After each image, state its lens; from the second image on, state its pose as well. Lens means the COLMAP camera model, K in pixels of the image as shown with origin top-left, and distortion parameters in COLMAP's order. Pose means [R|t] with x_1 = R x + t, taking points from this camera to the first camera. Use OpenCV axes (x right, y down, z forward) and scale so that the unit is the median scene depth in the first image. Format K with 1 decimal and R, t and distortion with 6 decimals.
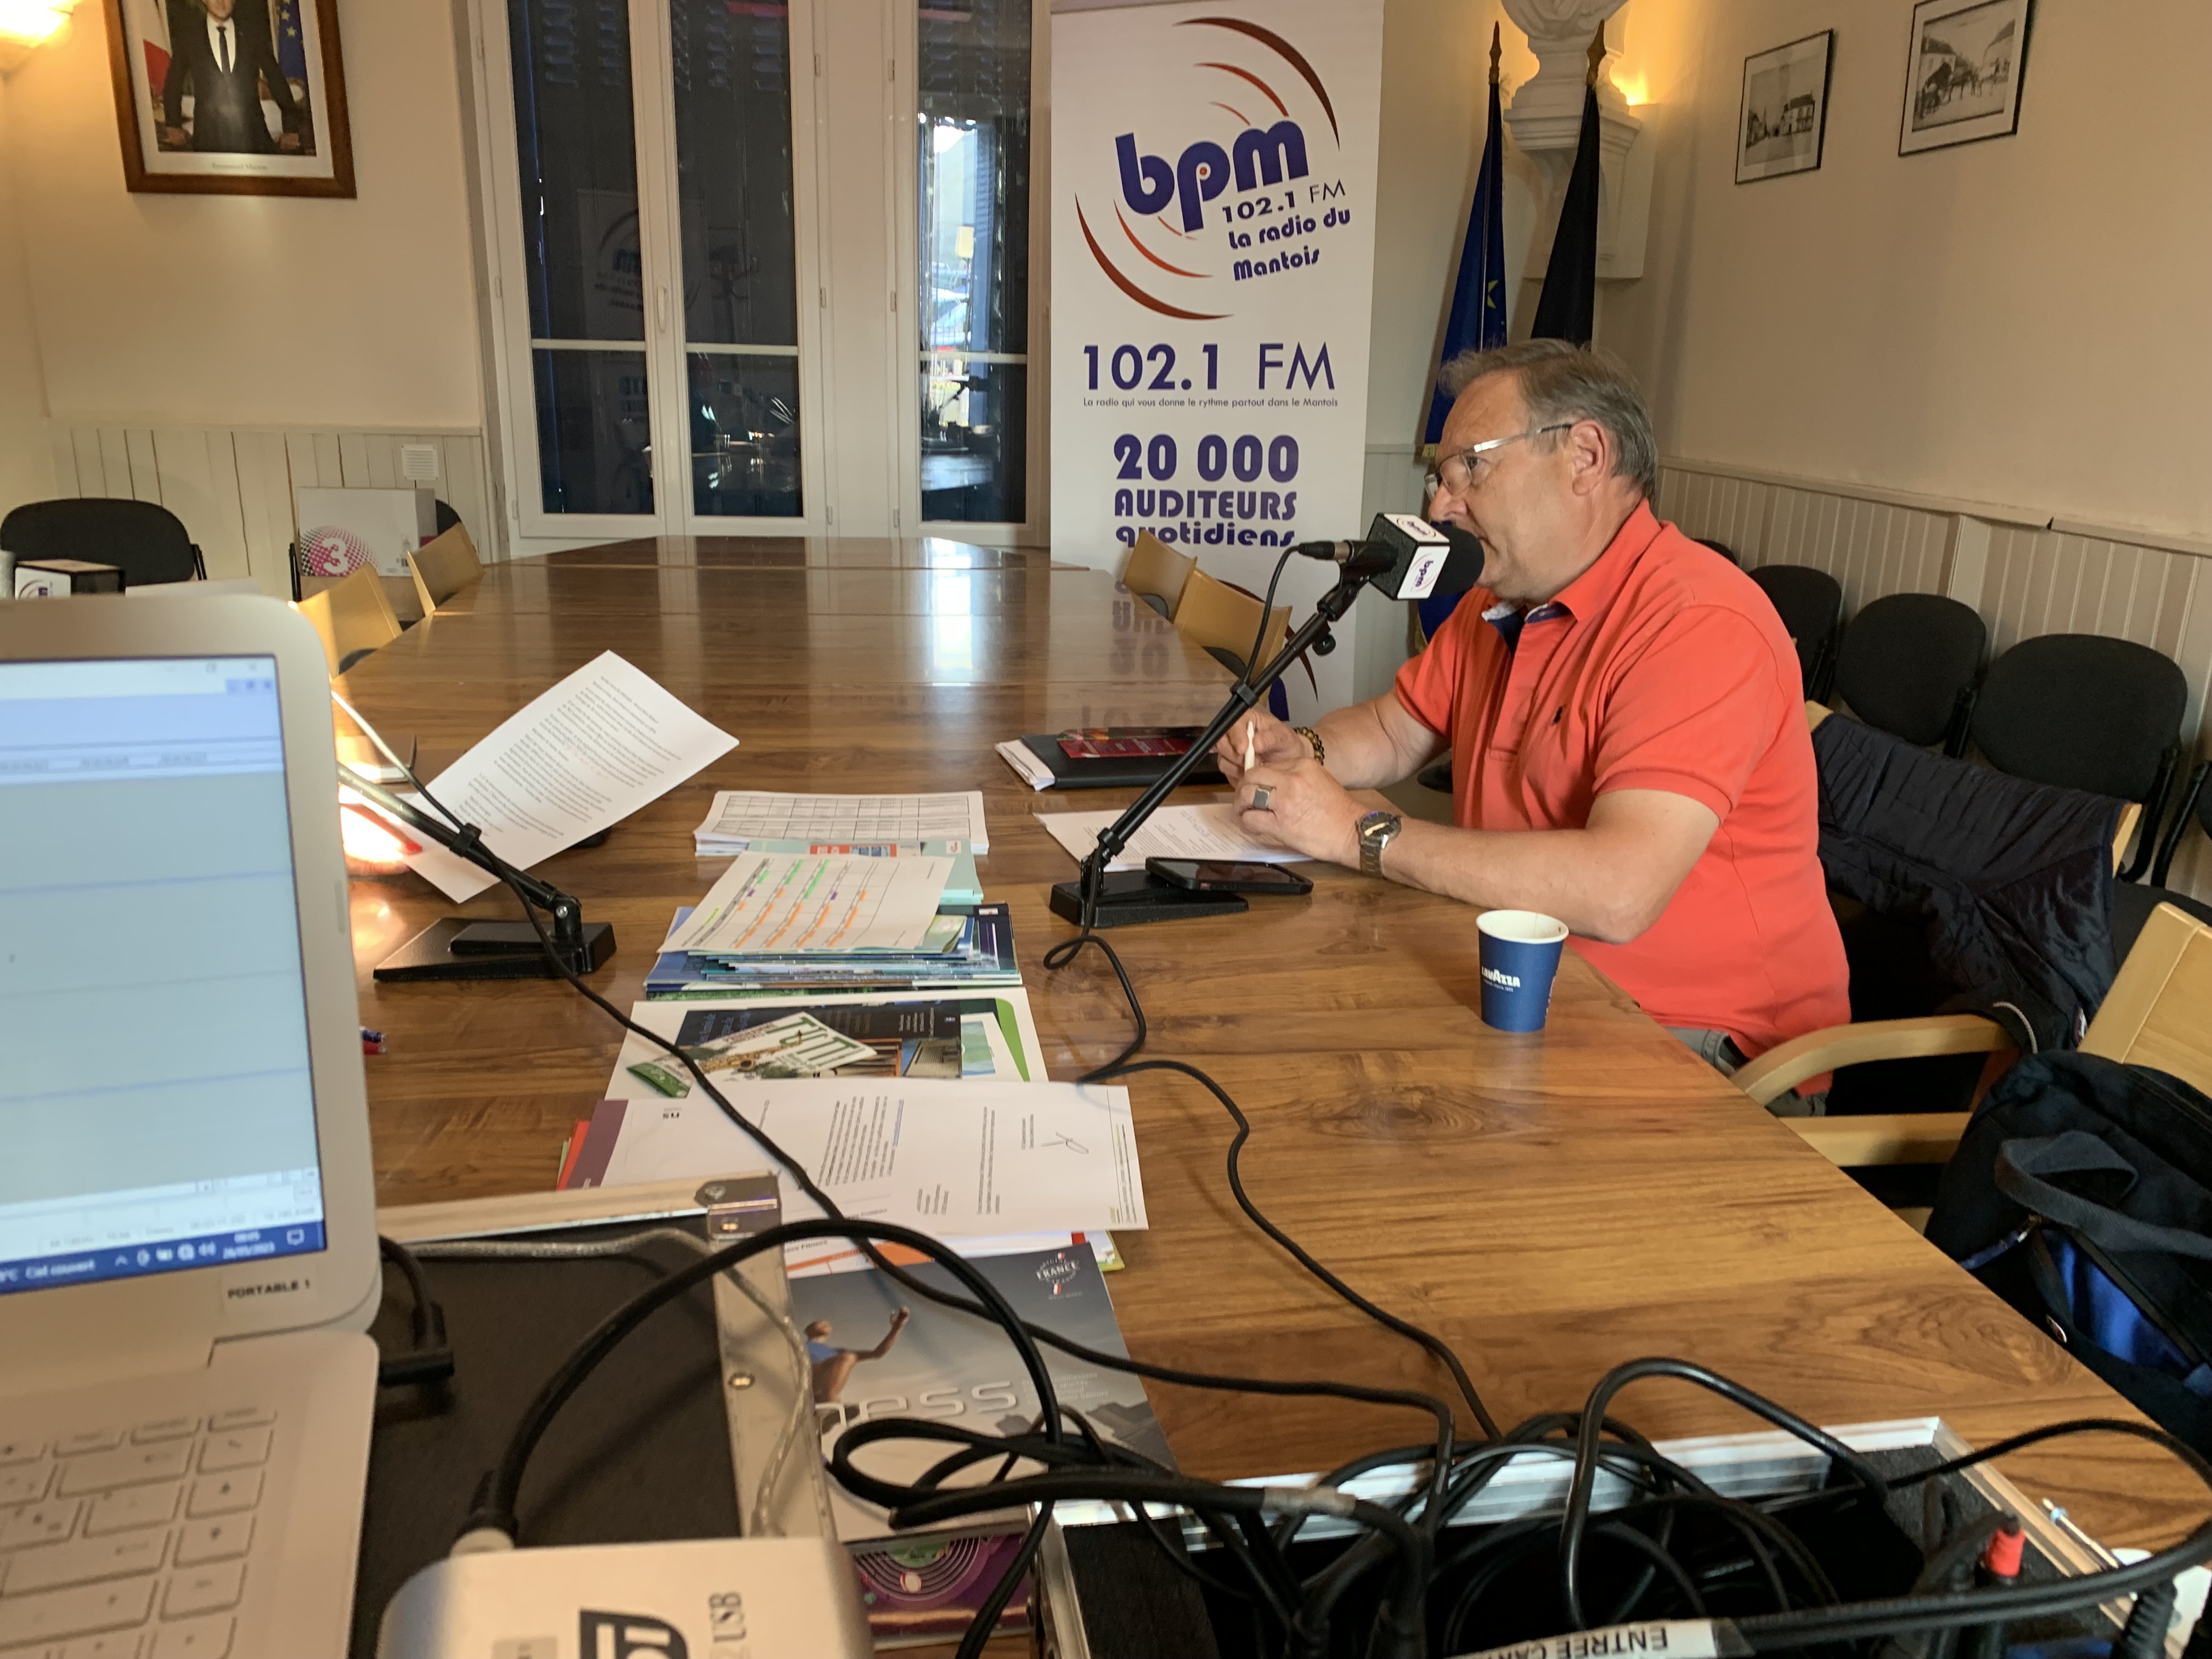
lens RADIAL K [[1704.3, 0, 1110.0], [0, 1704.3, 846.4], [0, 0, 1]] dist [0.019836, -0.033607]
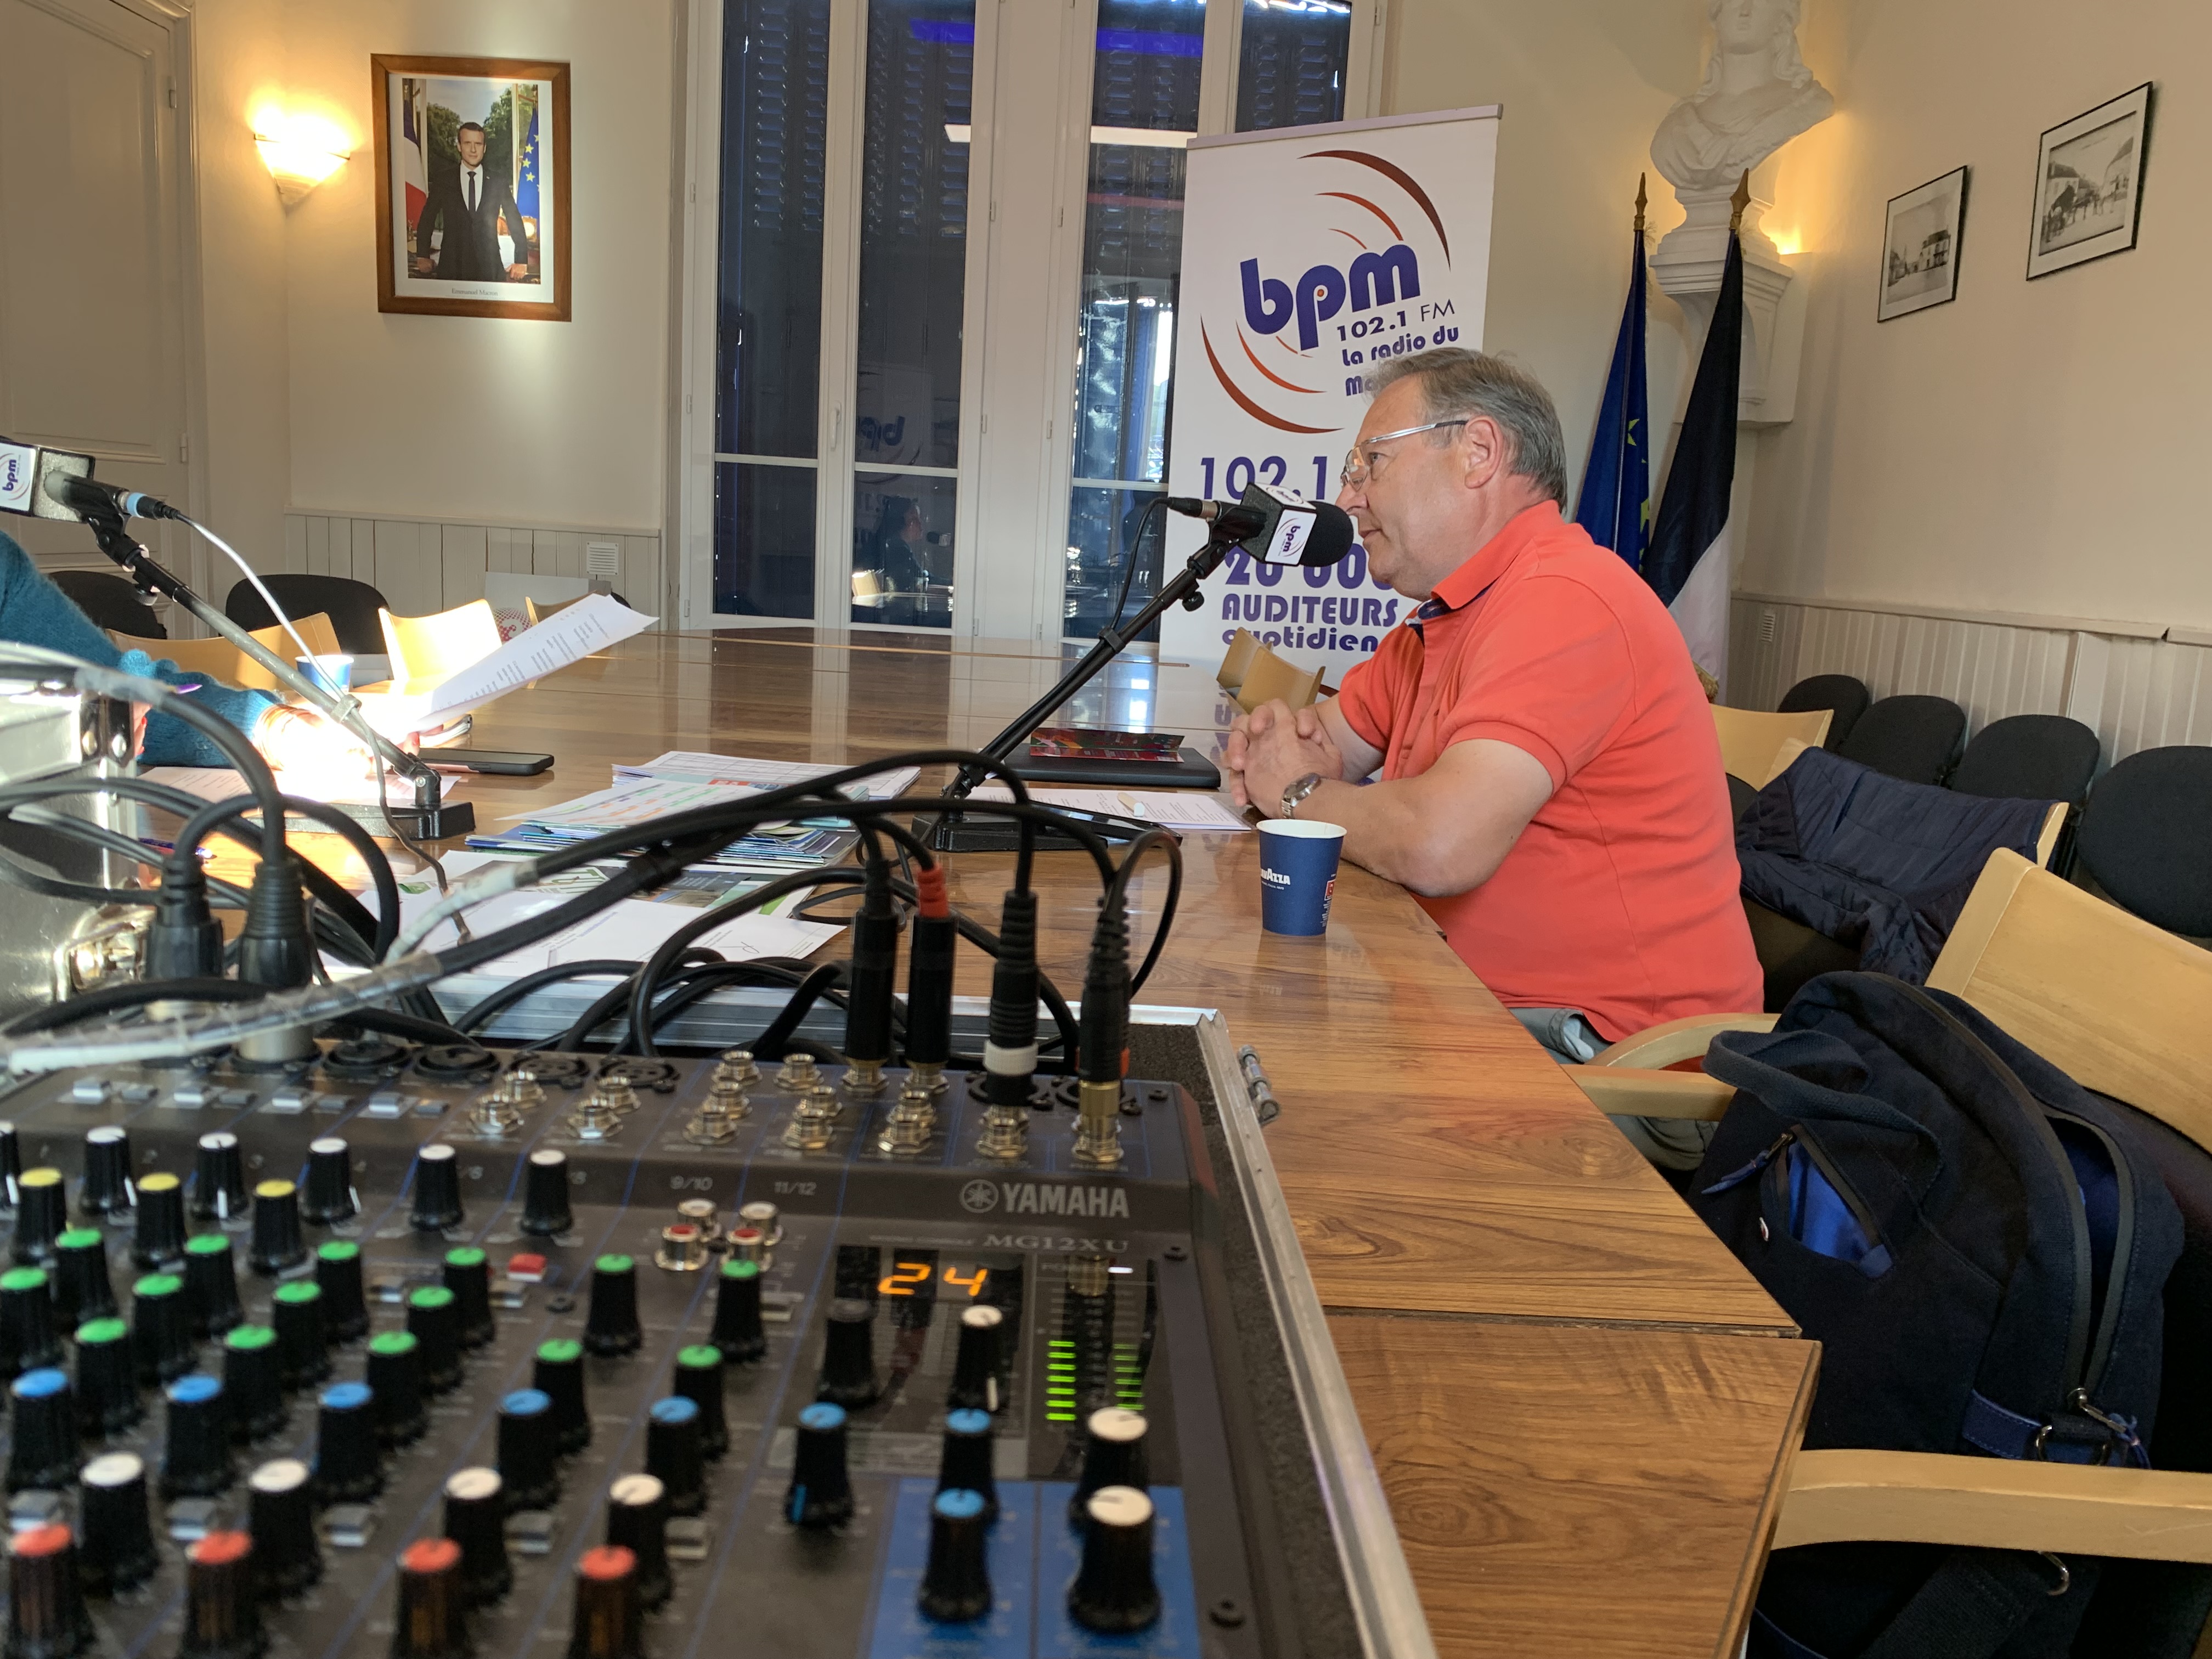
lens RADIAL K [[1693.4, 0, 1106.0], [0, 1693.4, 829.5], [0, 0, 1]] dist [0.026227, -0.047925]
pose [[0.987642, 0.057205, -0.145916, 0.093719], [-0.074840, 0.990143, -0.118384, 0.059127], [0.137706, 0.127842, 0.982188, 0.009563]]
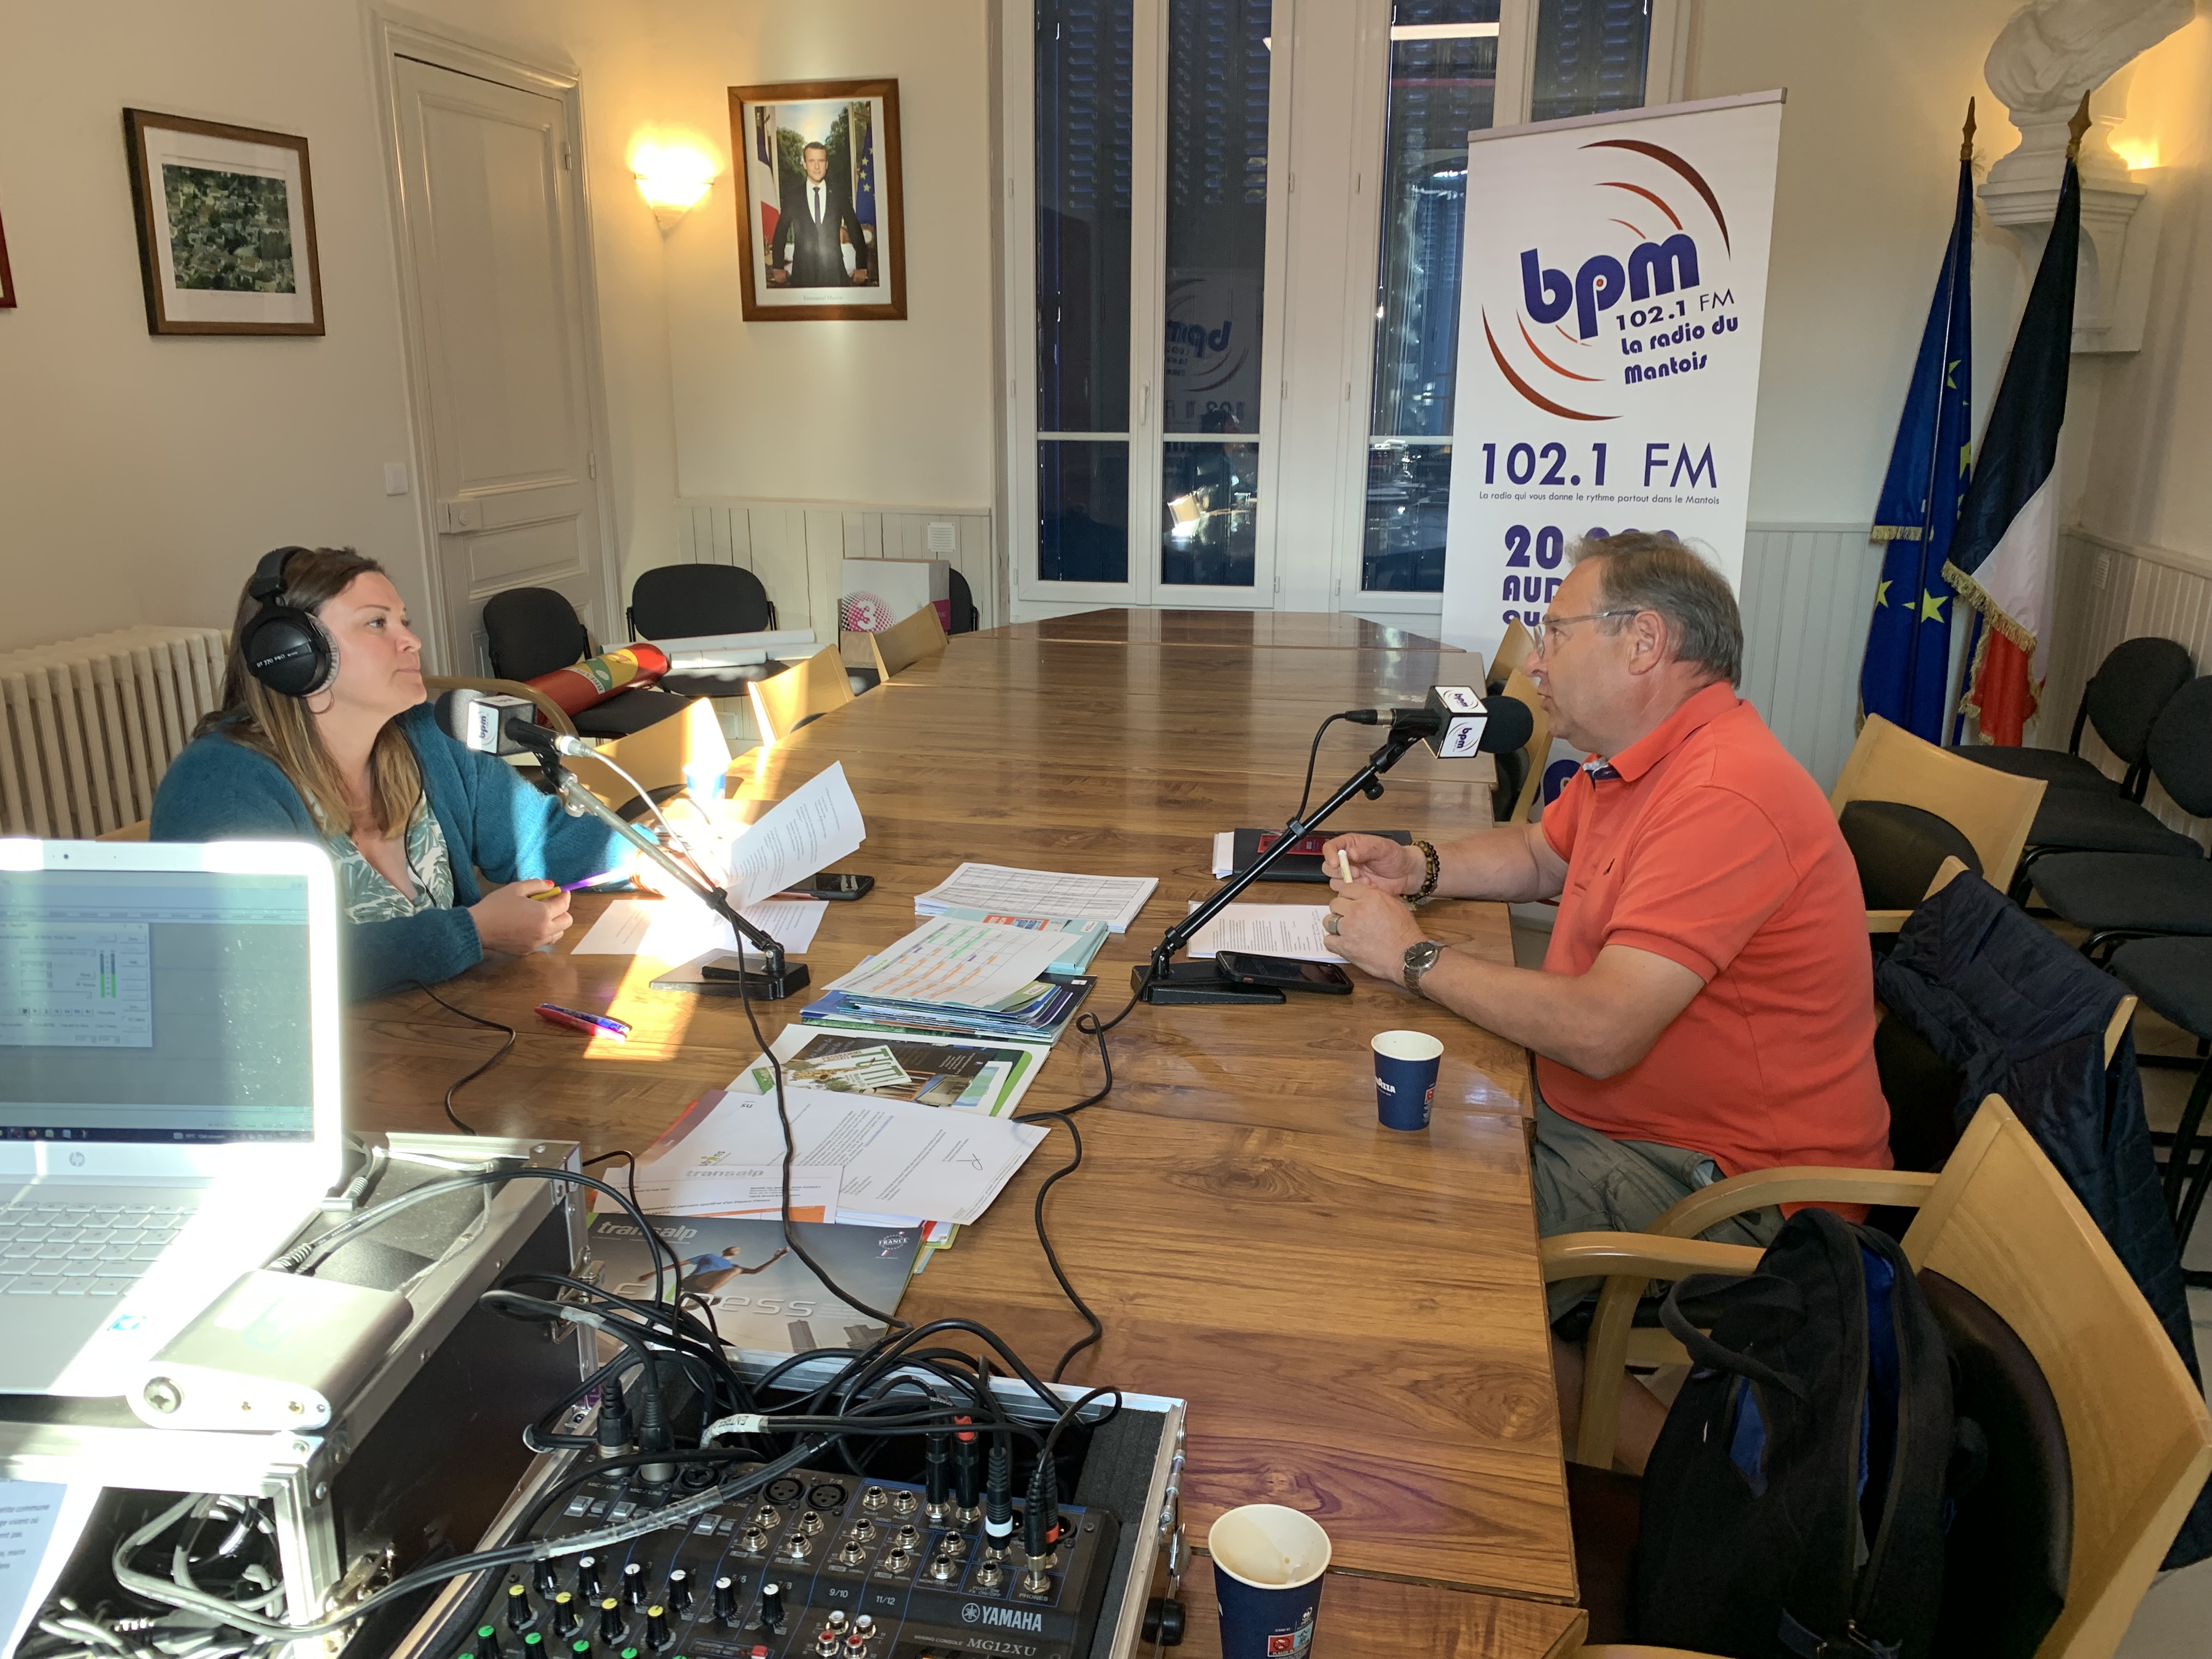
lens RADIAL K [[1701.4, 0, 1074.6], [0, 1701.4, 829.2], [0, 0, 1]] dist [0.002937, 0.003320]
pose [[0.929791, 0.075107, -0.360345, 0.155295], [-0.080500, 0.996755, 0.000040, -0.031582], [0.359178, 0.028970, 0.932819, -0.088584]]
